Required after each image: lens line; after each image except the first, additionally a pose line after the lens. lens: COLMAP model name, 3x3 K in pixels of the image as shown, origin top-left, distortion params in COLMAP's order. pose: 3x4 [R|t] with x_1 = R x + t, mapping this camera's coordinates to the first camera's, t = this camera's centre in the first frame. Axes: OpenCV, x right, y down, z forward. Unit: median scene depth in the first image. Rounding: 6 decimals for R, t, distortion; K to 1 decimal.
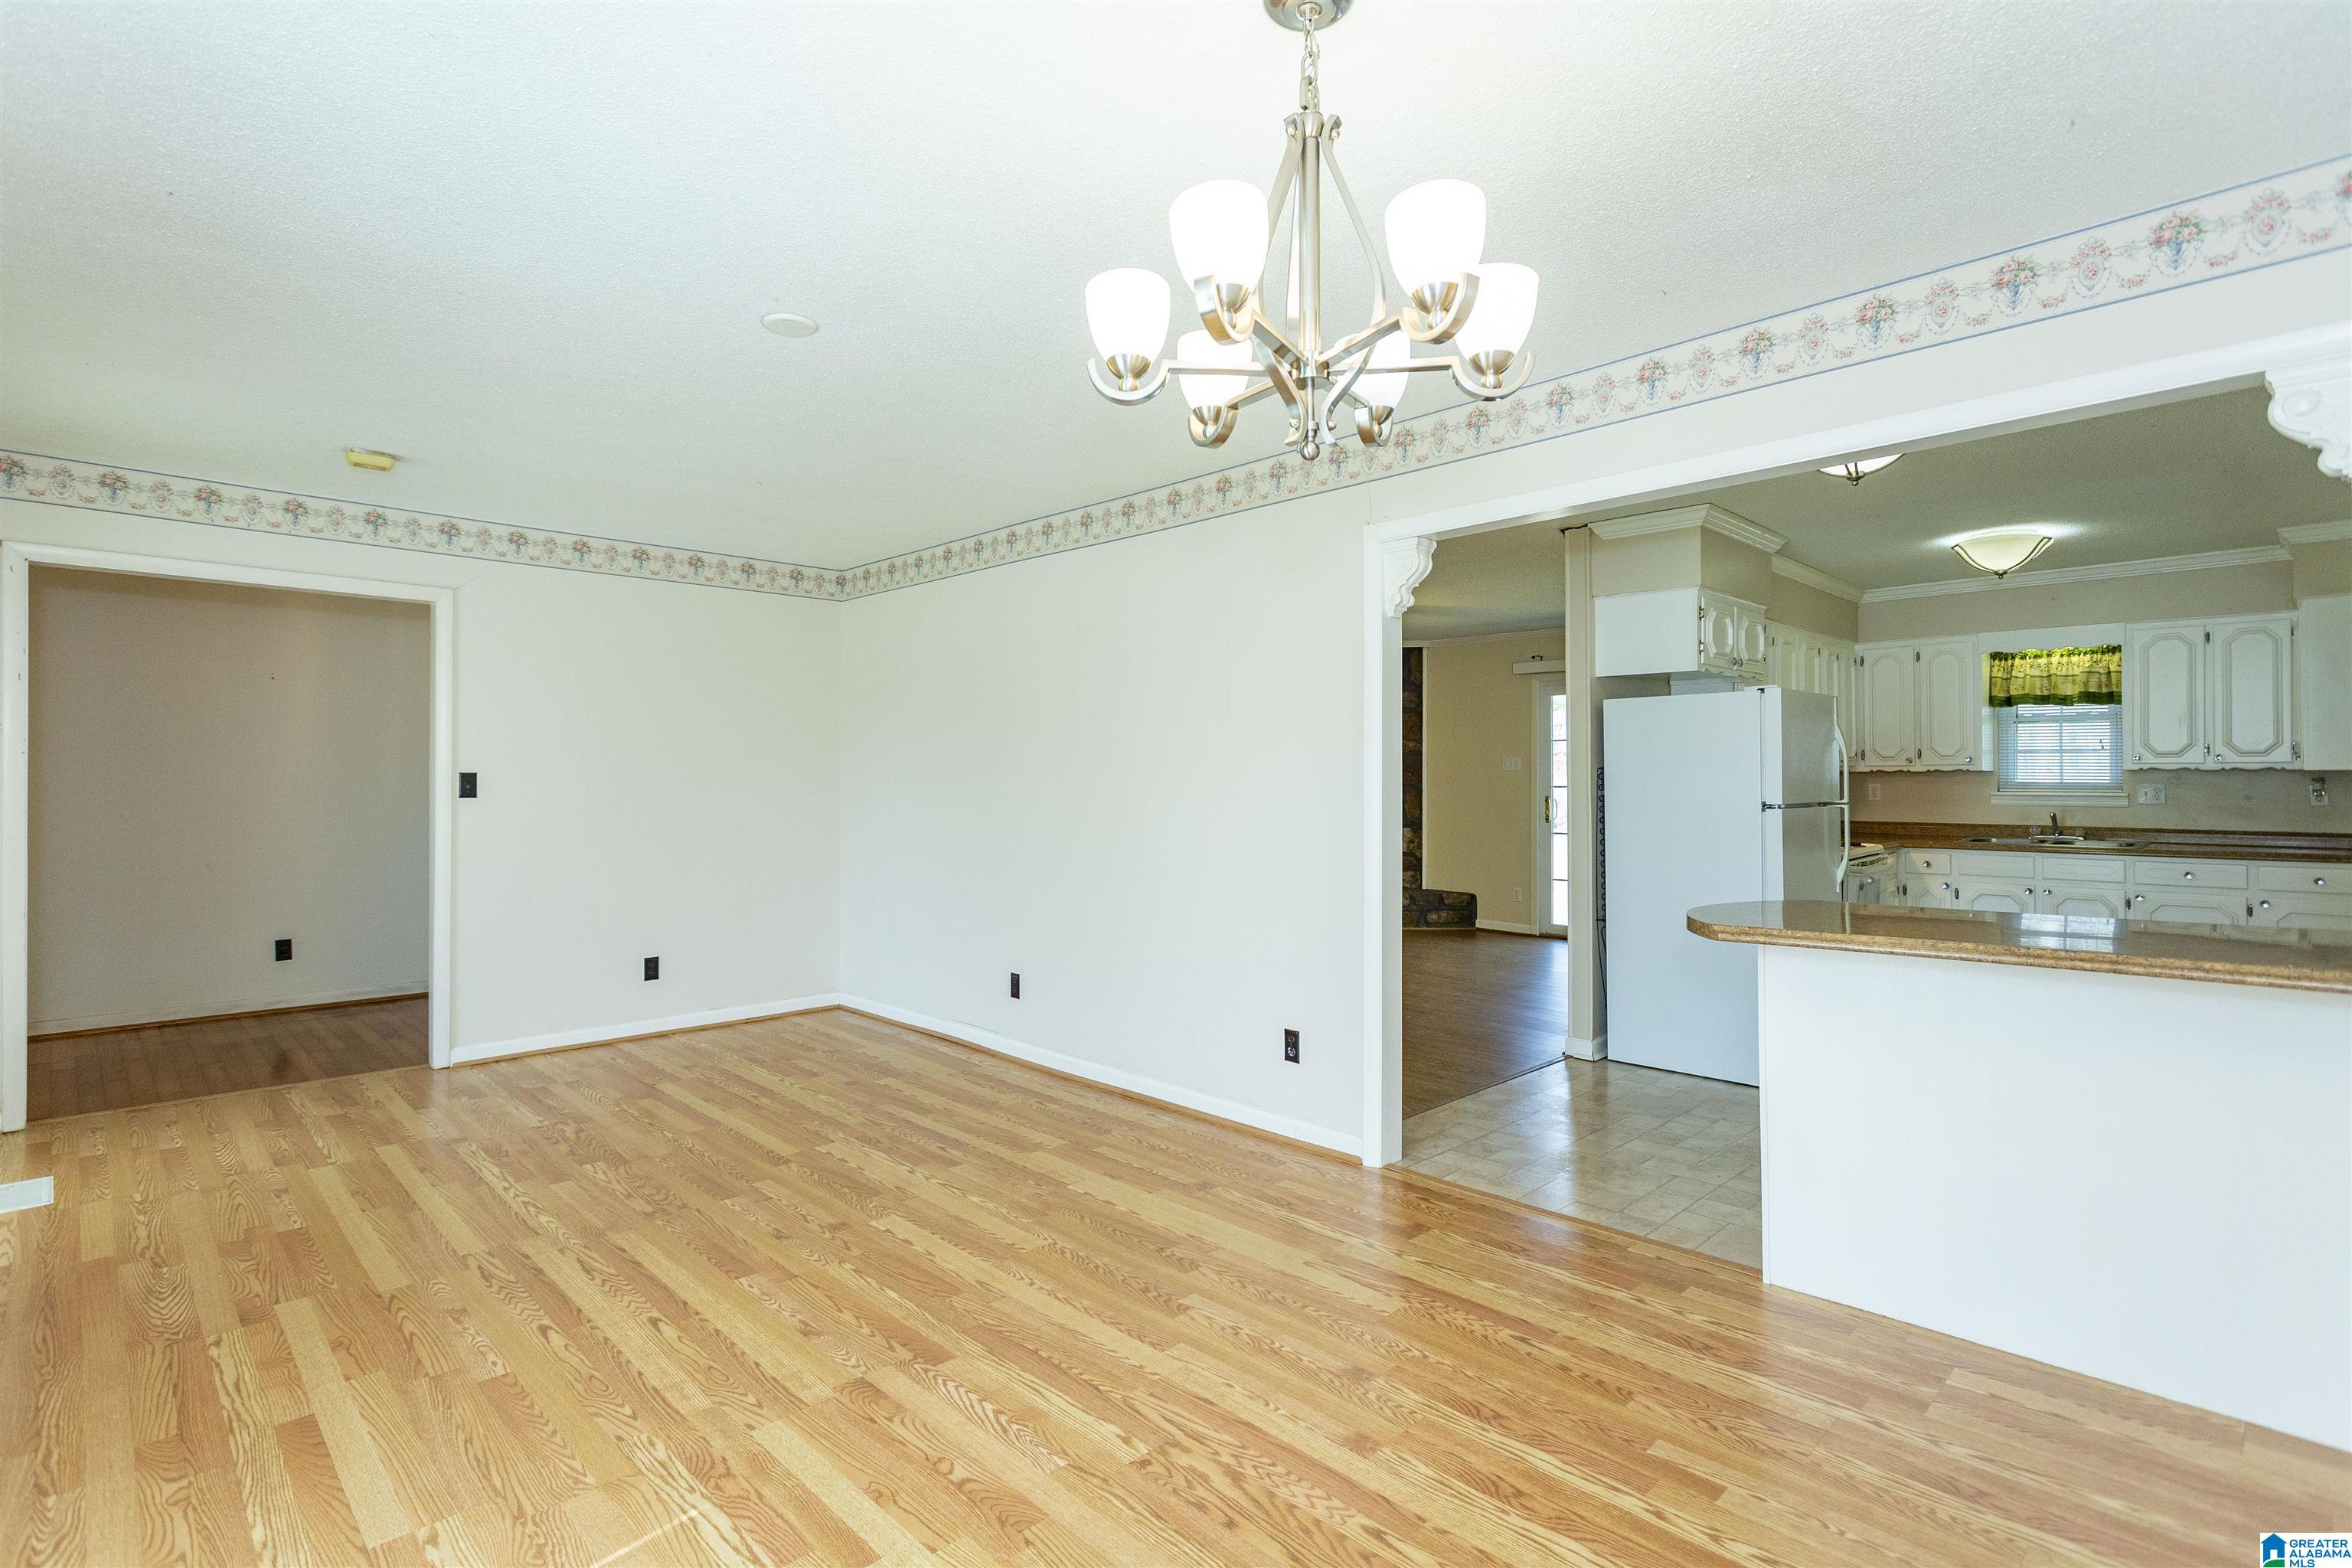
lens RADIAL K [[1129.2, 0, 1177.9], [0, 1129.2, 783.4], [0, 0, 1]] dist [0.004575, 0.000227]
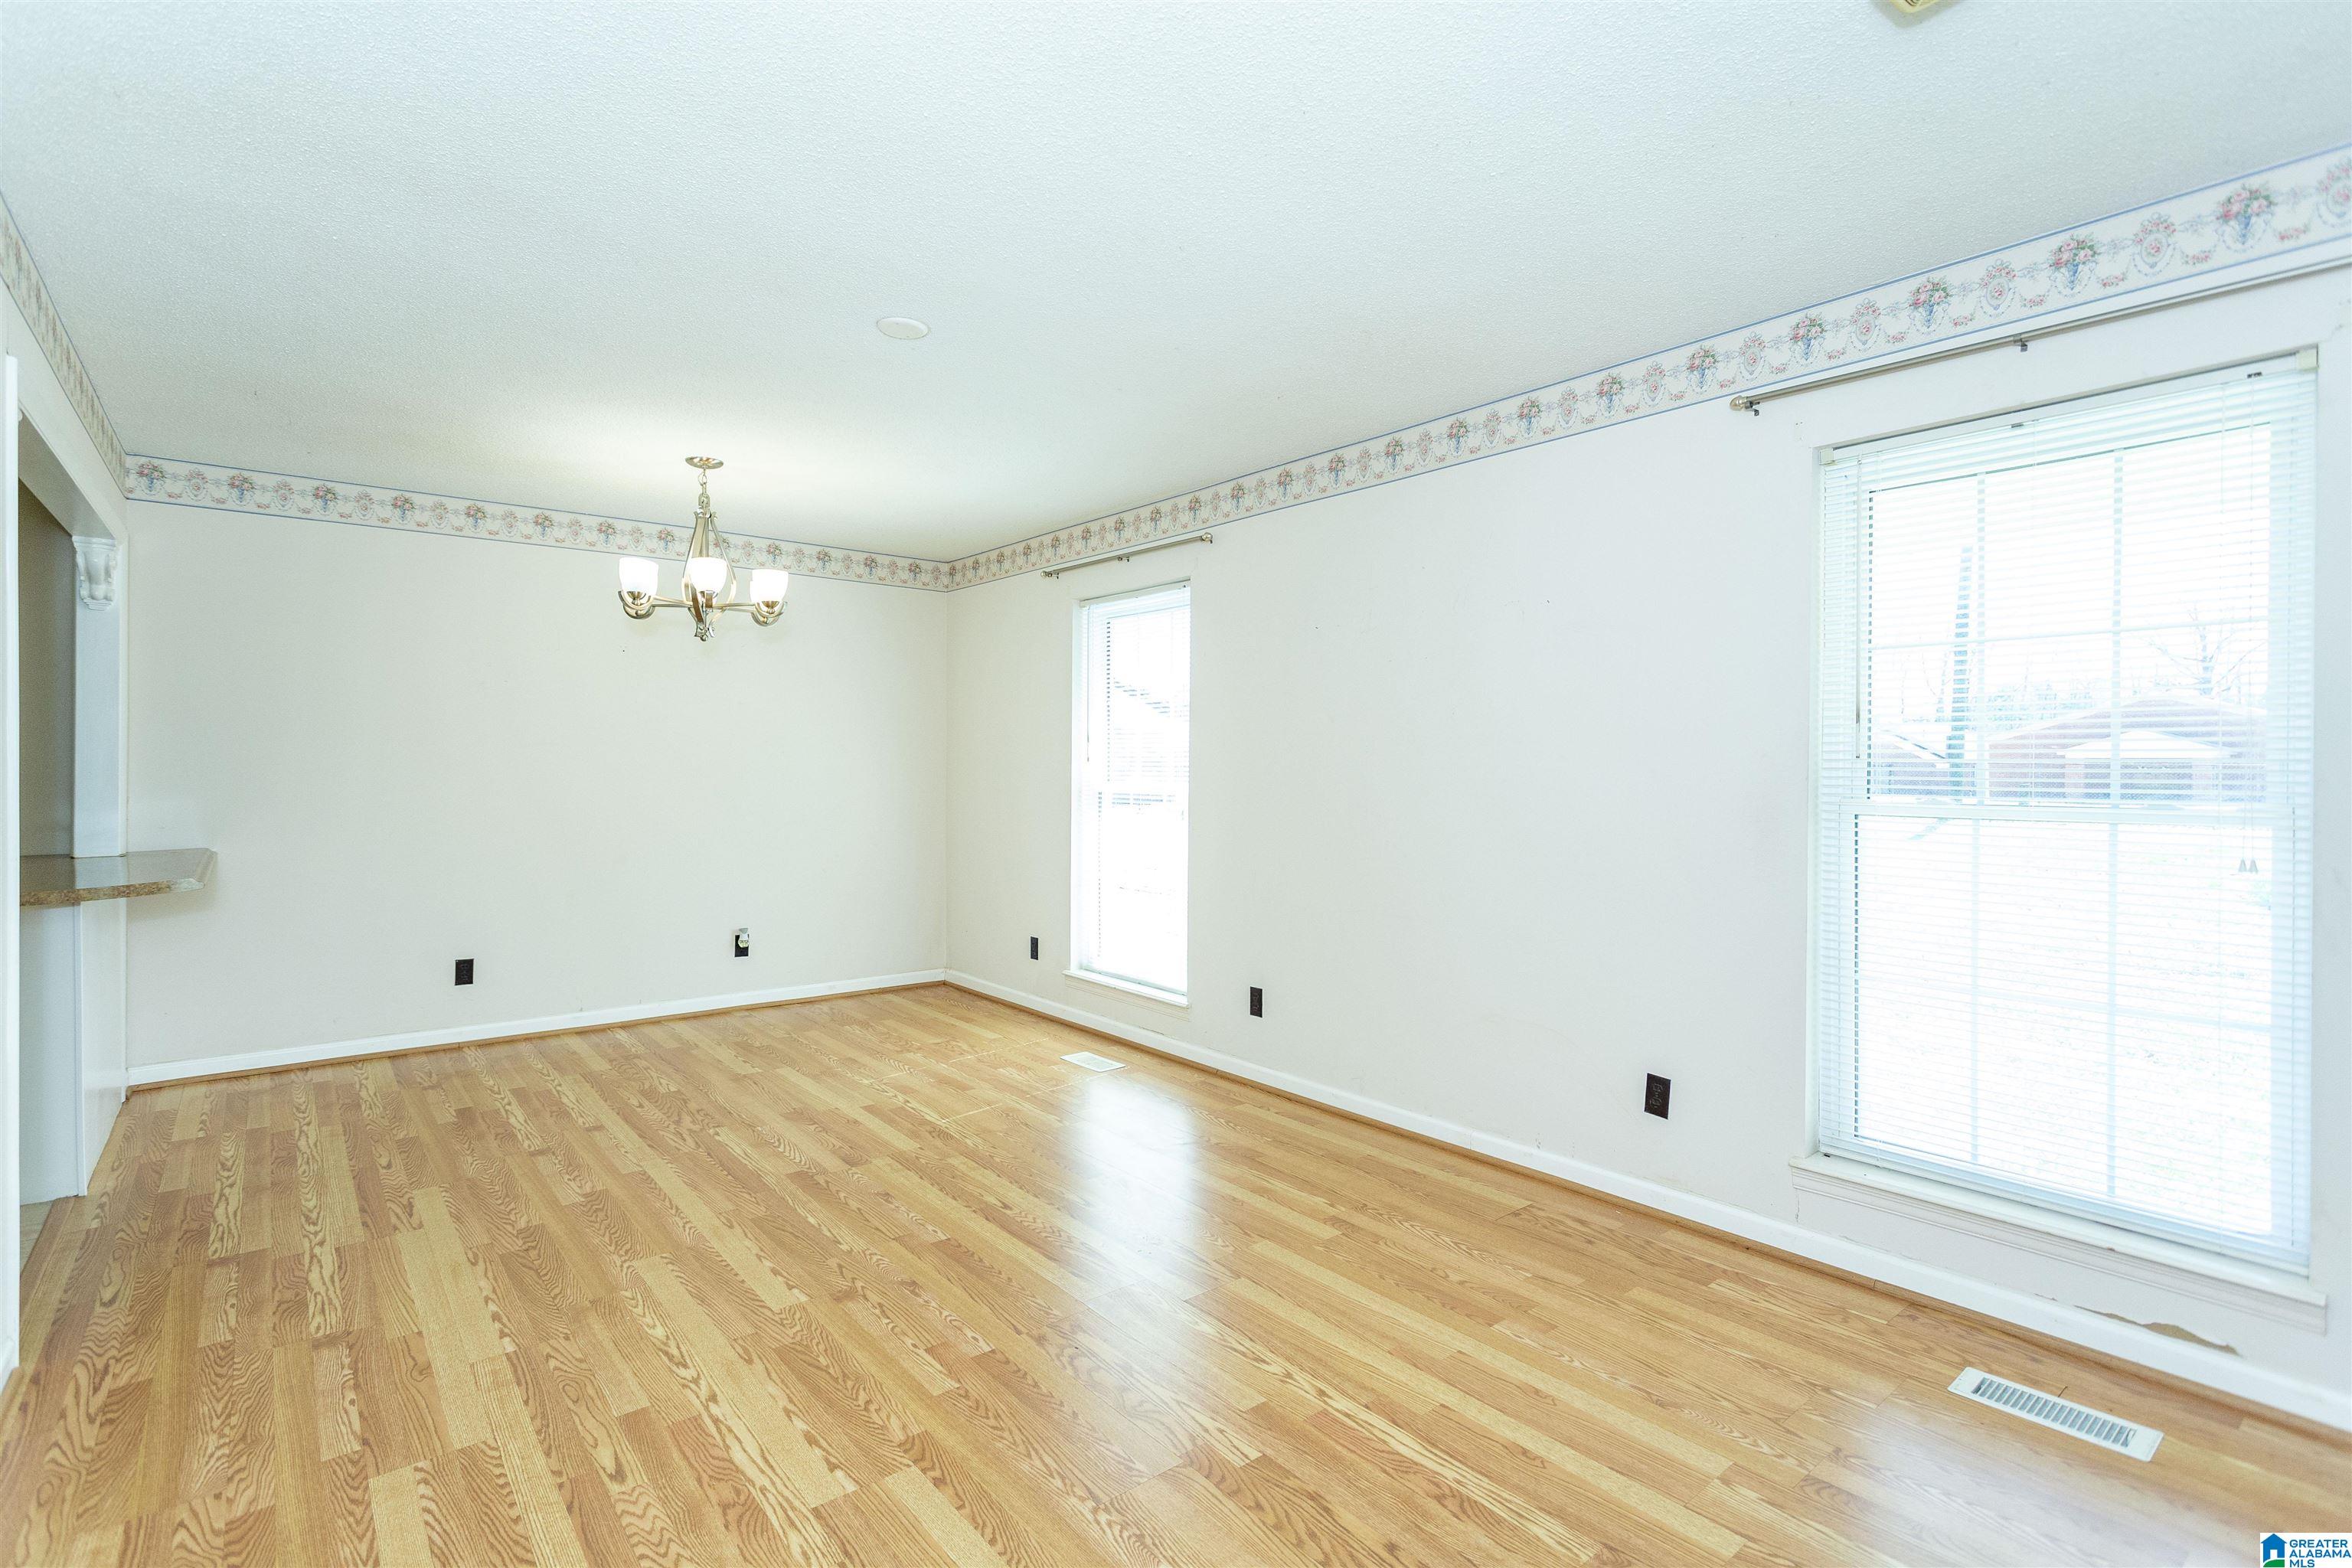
lens RADIAL K [[1129.2, 0, 1171.7], [0, 1129.2, 774.0], [0, 0, 1]] dist [0.004575, 0.000227]
pose [[-0.995963, -0.003408, 0.089705, -0.768330], [-0.002482, 0.999942, 0.010437, -0.009509], [-0.089735, 0.010173, -0.995914, 2.256958]]
